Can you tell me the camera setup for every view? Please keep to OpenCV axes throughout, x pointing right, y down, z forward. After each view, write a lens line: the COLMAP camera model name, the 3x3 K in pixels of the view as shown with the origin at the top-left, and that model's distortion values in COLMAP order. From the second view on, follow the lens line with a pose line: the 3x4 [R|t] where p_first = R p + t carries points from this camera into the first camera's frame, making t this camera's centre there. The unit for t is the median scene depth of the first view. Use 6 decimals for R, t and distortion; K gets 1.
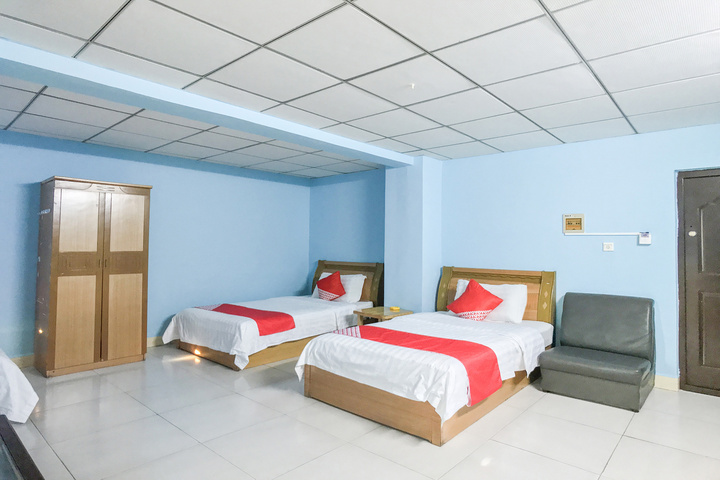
lens RADIAL K [[590.4, 0, 360.0], [0, 590.4, 240.0], [0, 0, 1]] dist [0.009059, 0.005732]
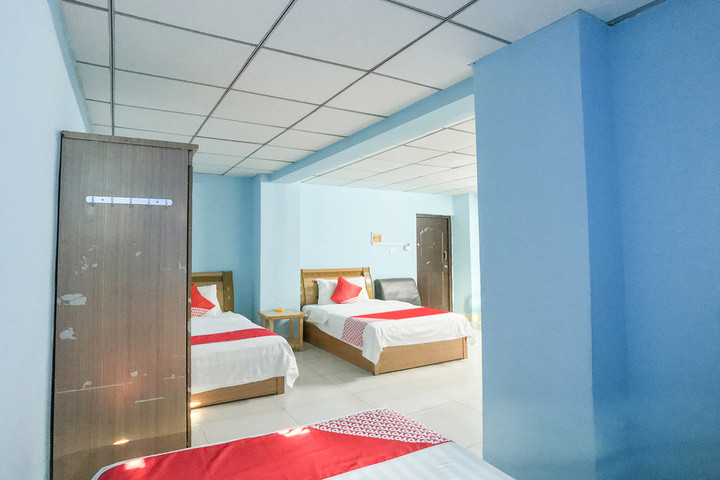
lens RADIAL K [[590.4, 0, 360.0], [0, 590.4, 240.0], [0, 0, 1]] dist [0.009059, 0.005732]
pose [[0.001556, 0.002387, 0.999996, -1.366403], [0.006855, 0.999974, -0.002398, -0.019517], [-0.999975, 0.006859, 0.001540, 1.045155]]
